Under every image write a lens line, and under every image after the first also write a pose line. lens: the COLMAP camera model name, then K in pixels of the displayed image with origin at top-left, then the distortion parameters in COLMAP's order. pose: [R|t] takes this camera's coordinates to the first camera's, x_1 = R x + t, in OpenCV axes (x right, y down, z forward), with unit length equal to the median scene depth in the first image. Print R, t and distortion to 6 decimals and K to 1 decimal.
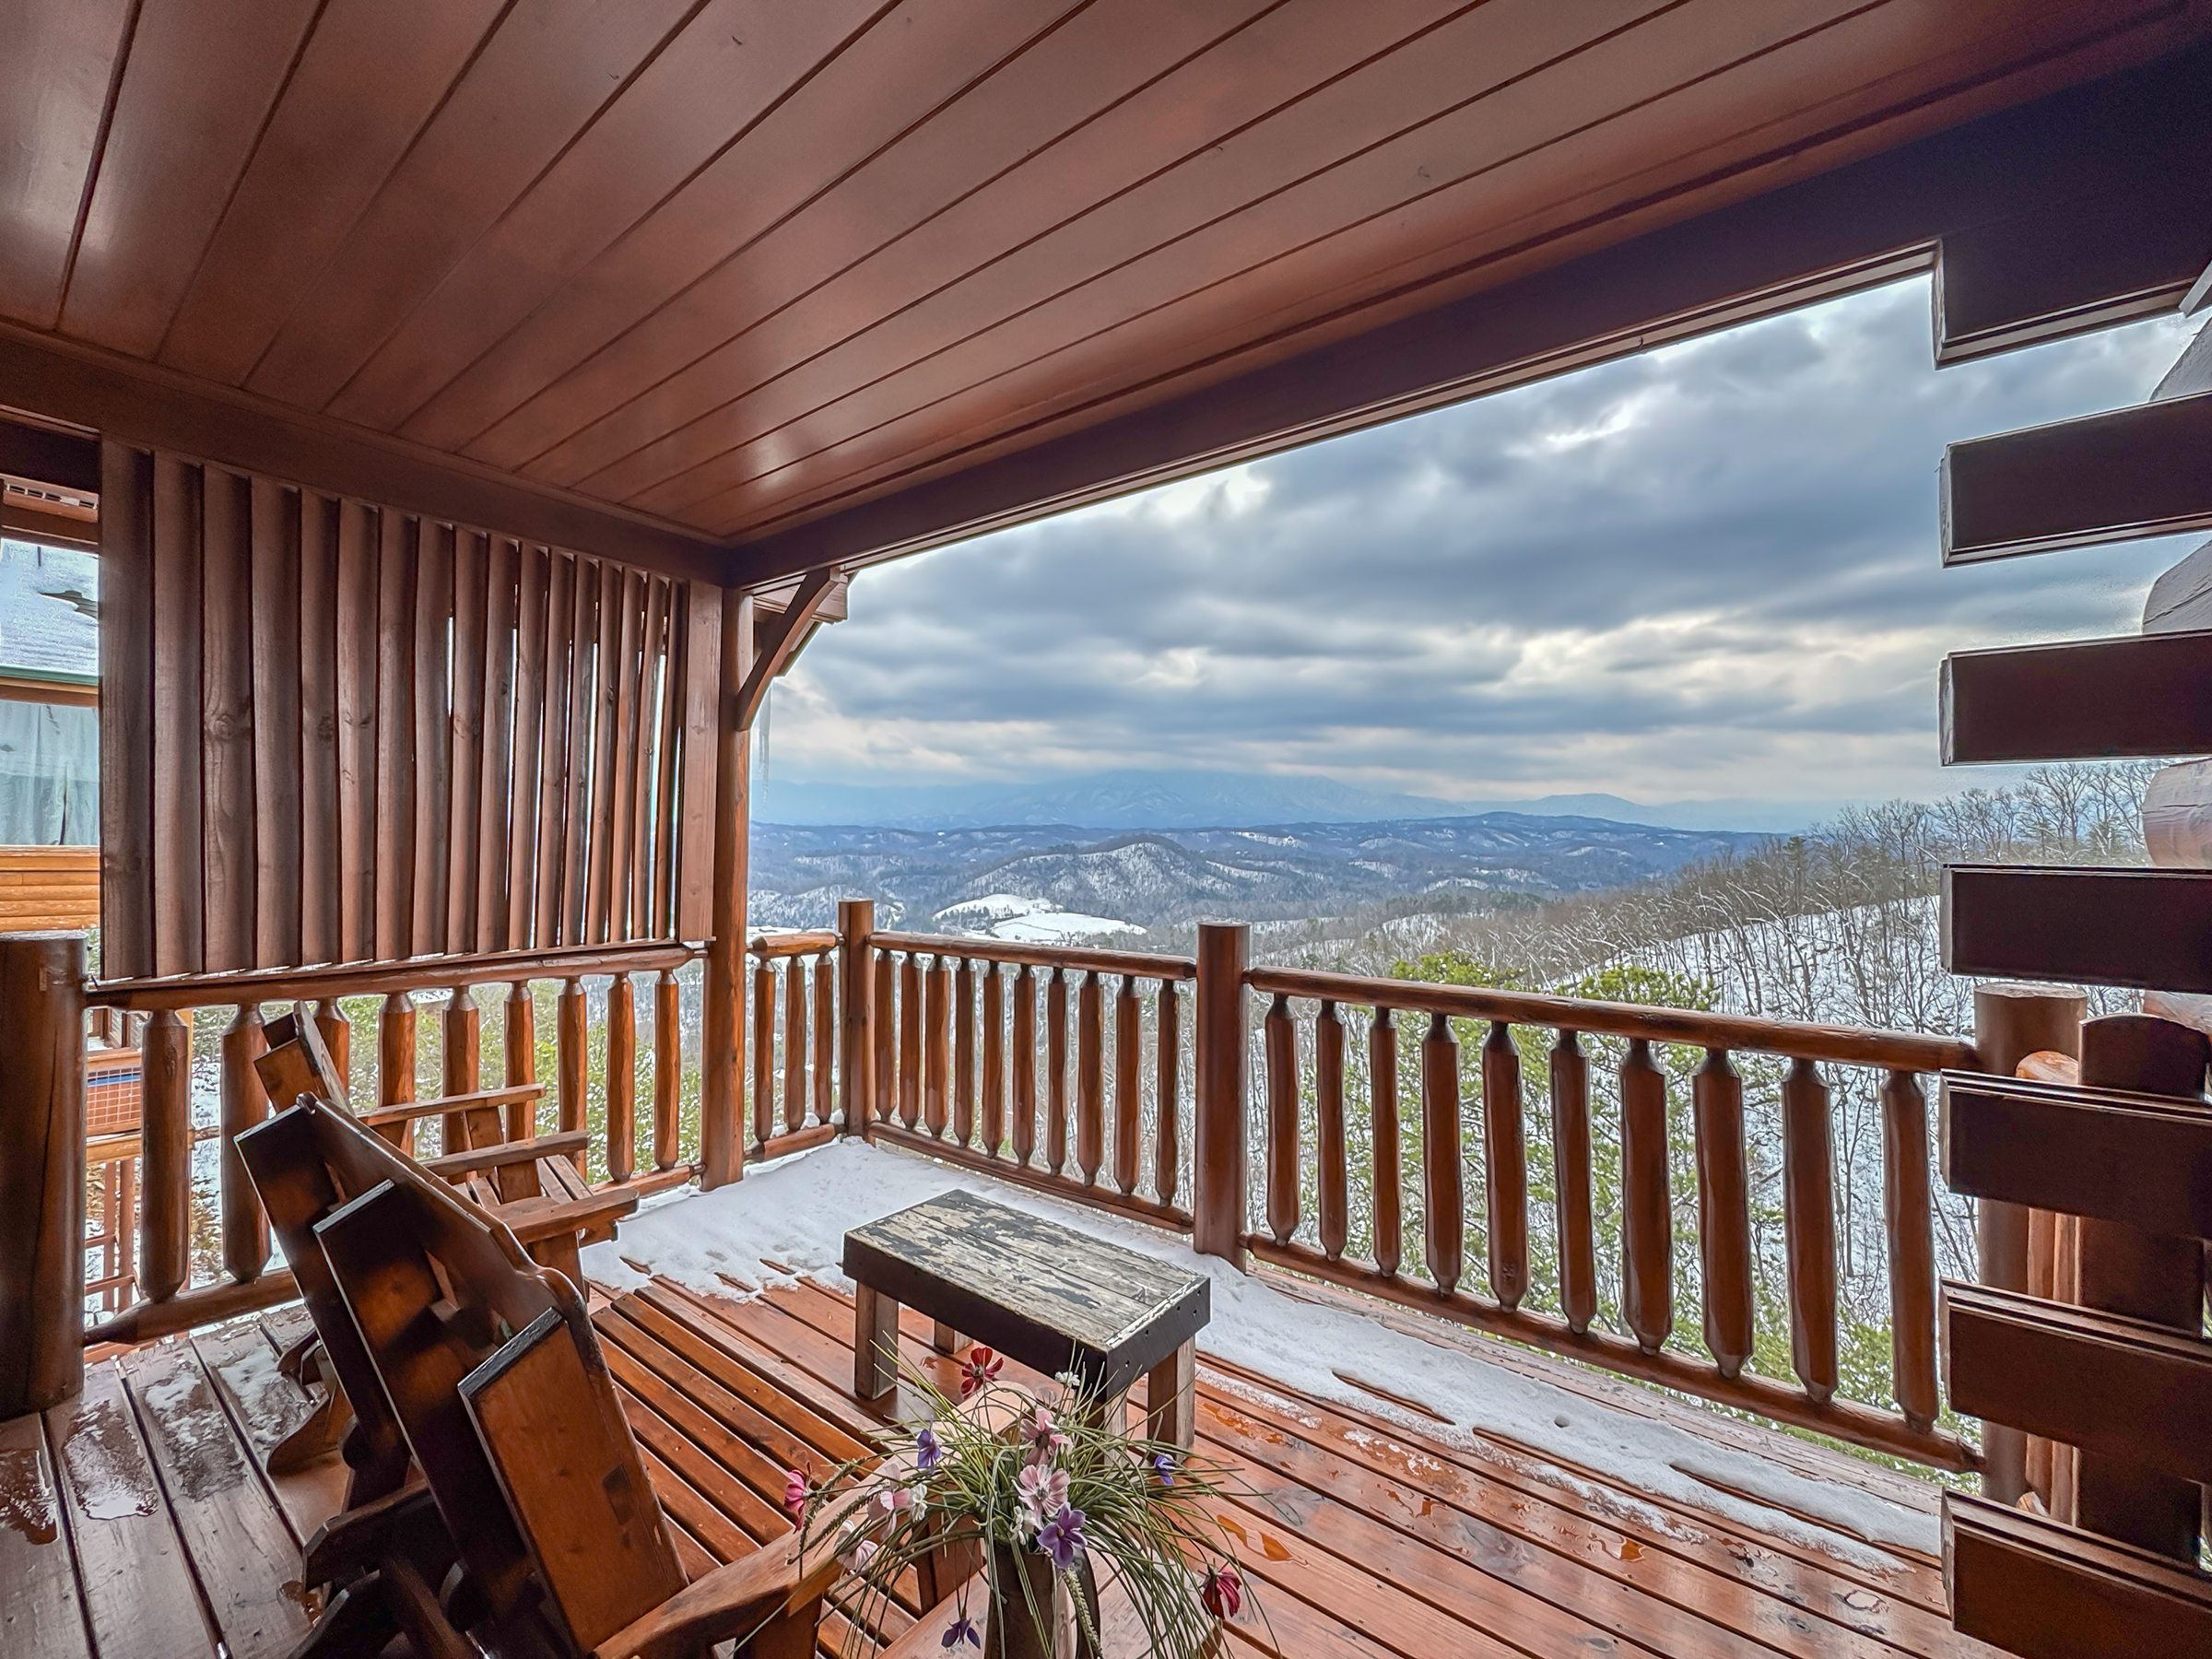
lens RADIAL K [[878.0, 0, 1070.9], [0, 878.0, 835.9], [0, 0, 1]] dist [-0.008967, 0.001697]
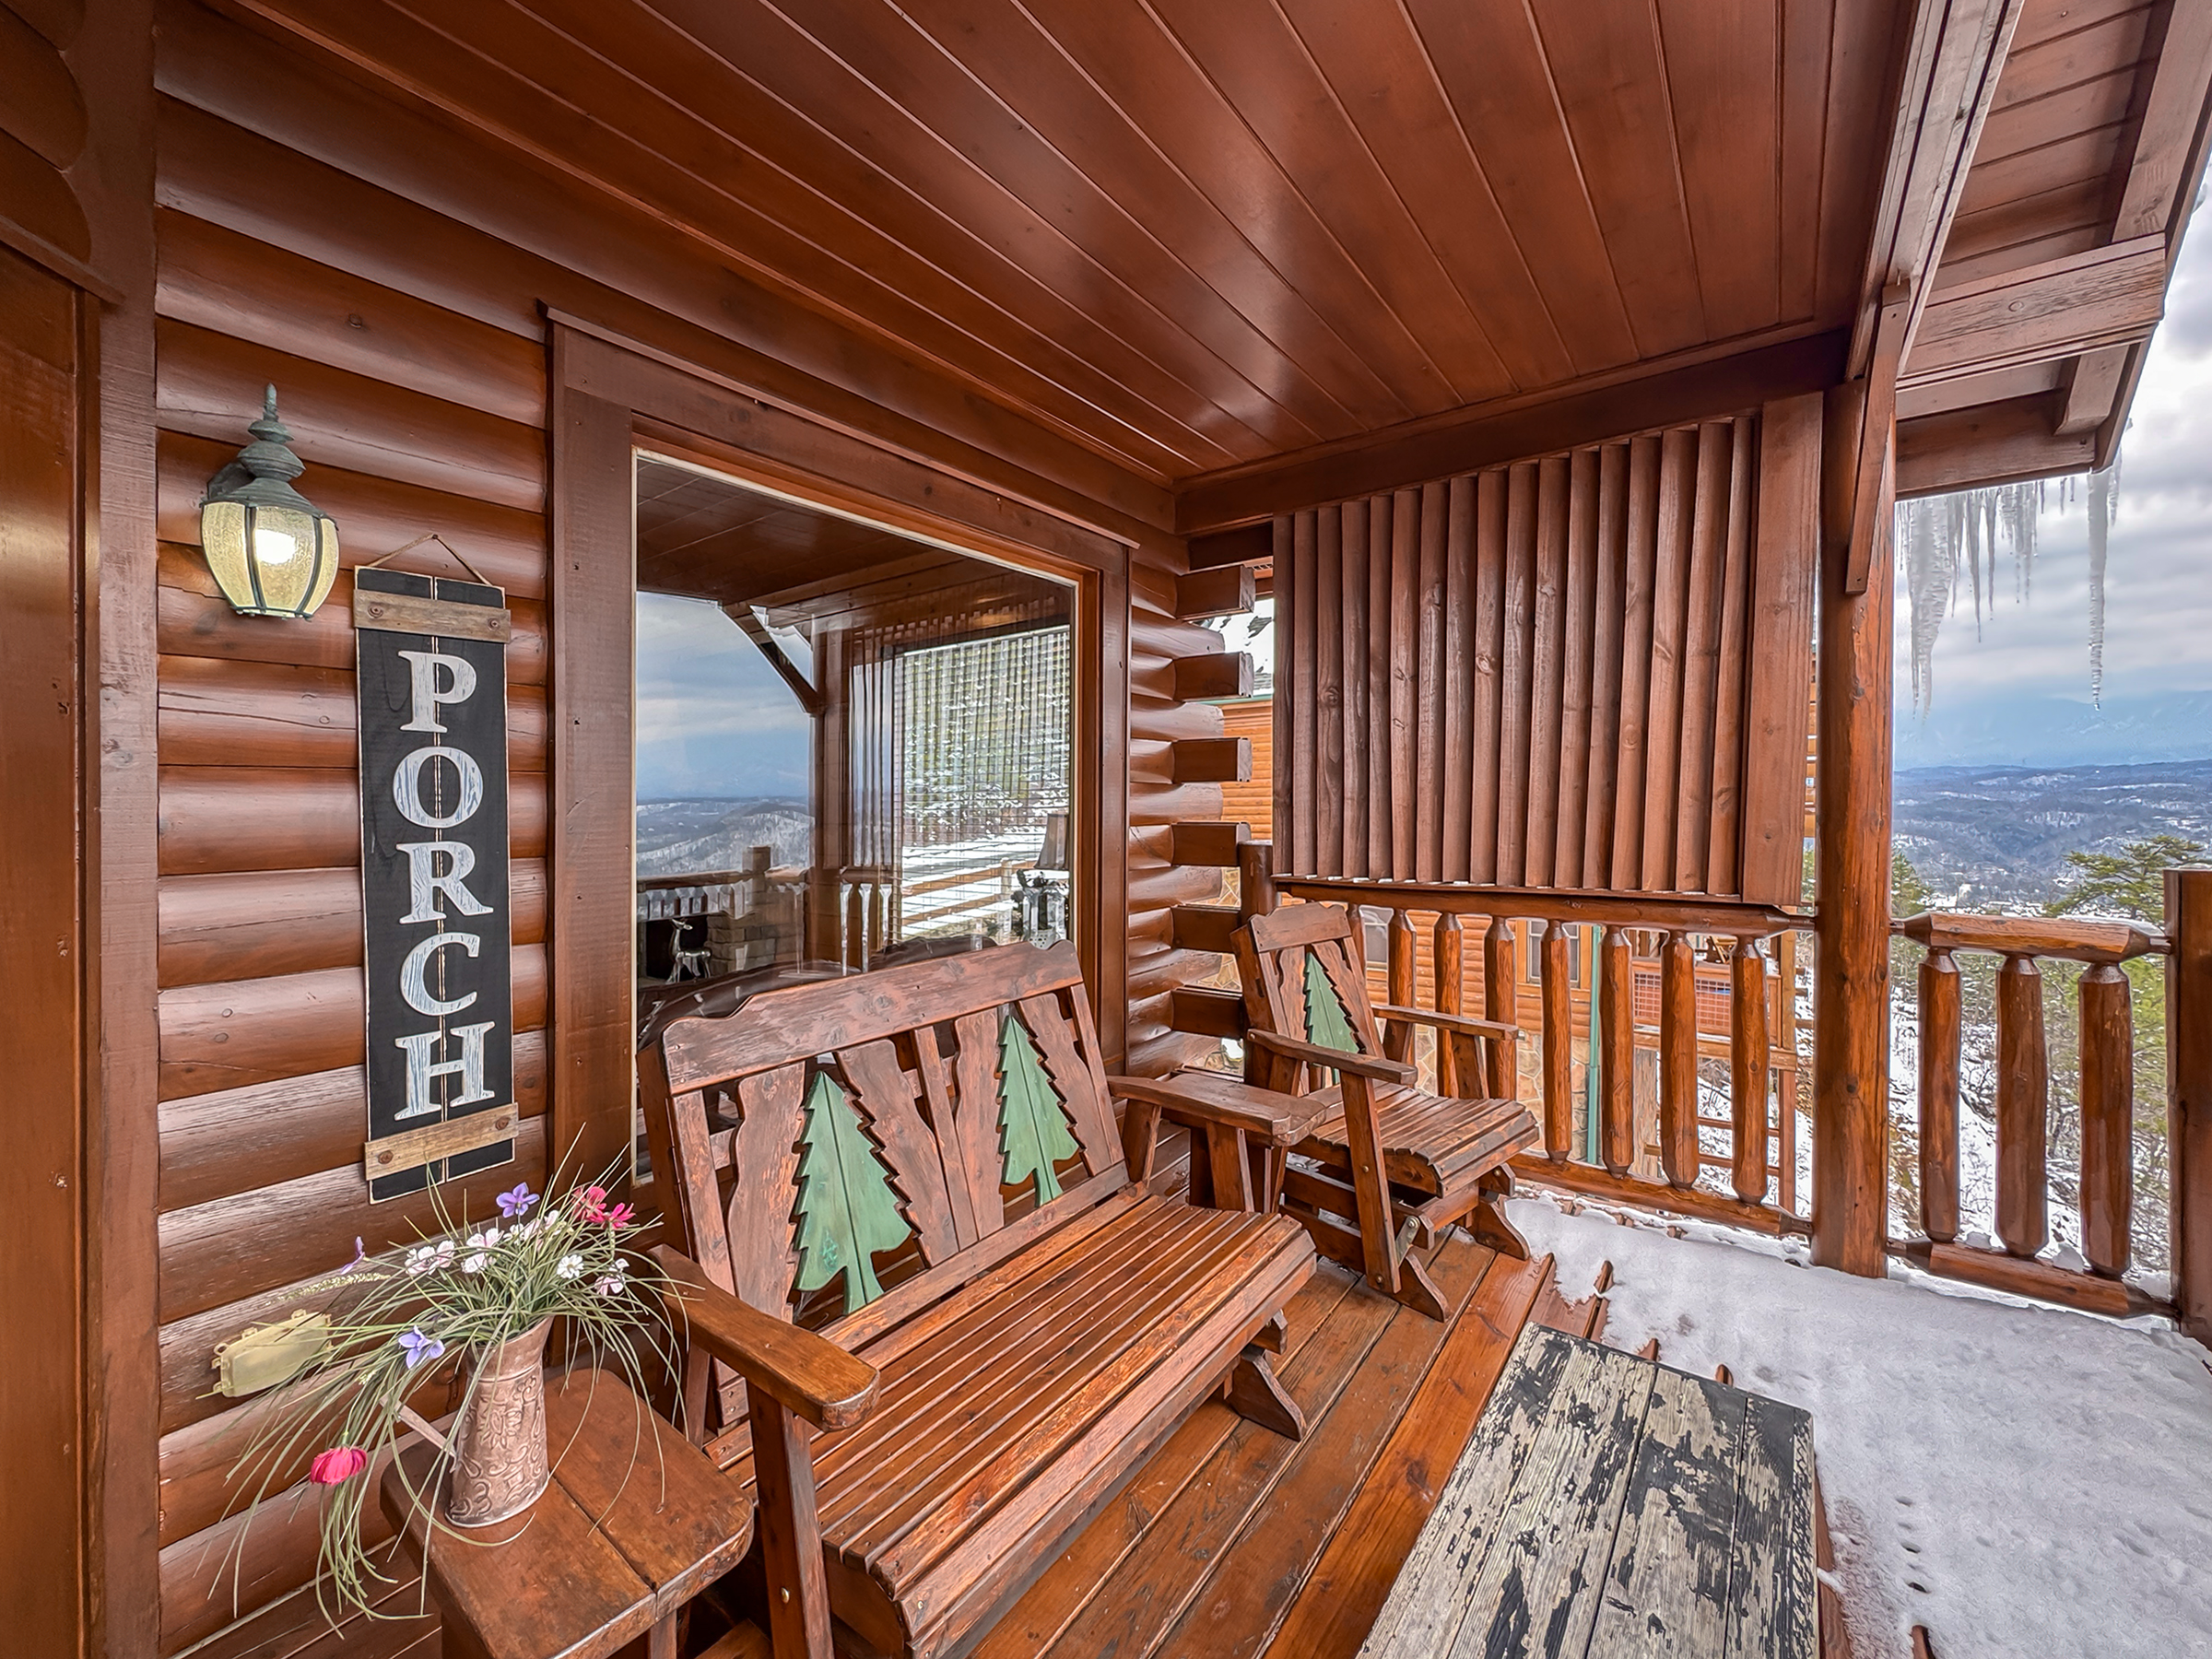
lens RADIAL K [[878.0, 0, 1104.7], [0, 878.0, 816.1], [0, 0, 1]] dist [-0.008967, 0.001697]
pose [[0.027090, 0.008244, -0.999599, 0.301281], [0.023942, 0.999674, 0.008893, 0.030126], [0.999346, -0.024173, 0.026884, 0.471590]]
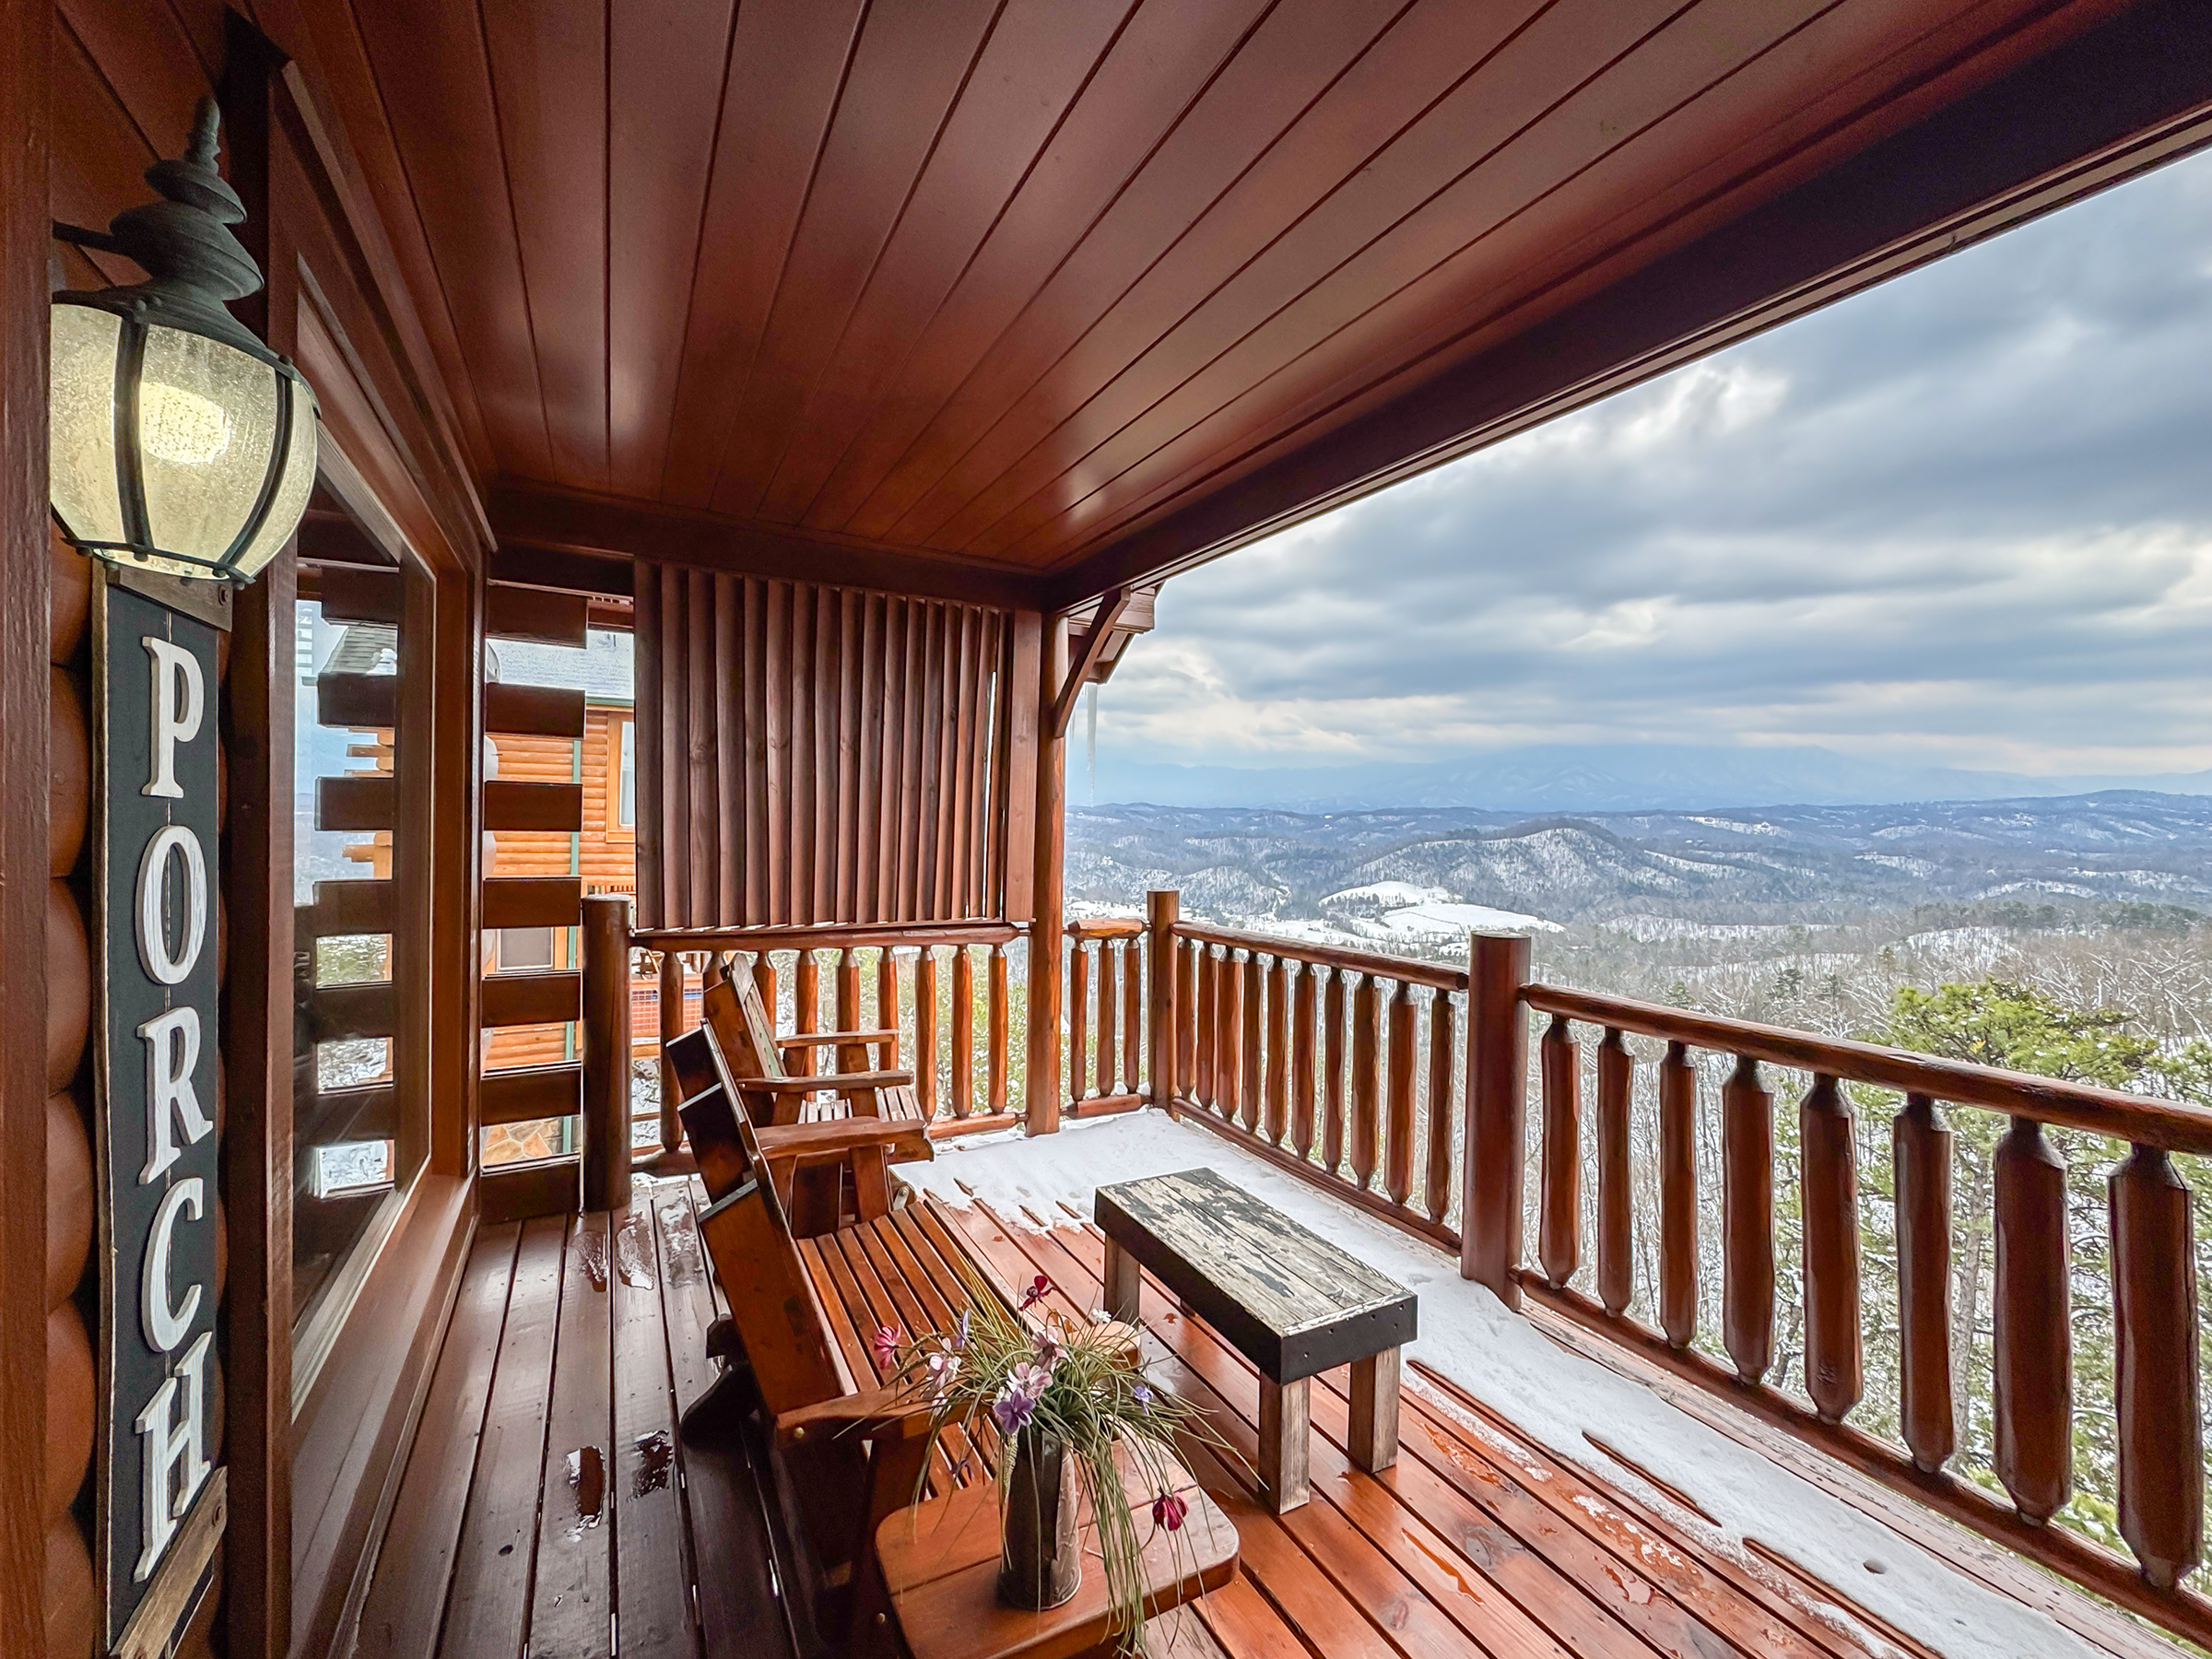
lens RADIAL K [[878.0, 0, 1072.1], [0, 878.0, 837.0], [0, 0, 1]] dist [-0.008967, 0.001697]
pose [[0.908701, 0.012525, -0.417260, 0.133037], [-0.003963, 0.999764, 0.021379, -0.019267], [0.417429, -0.017774, 0.908536, -0.030004]]
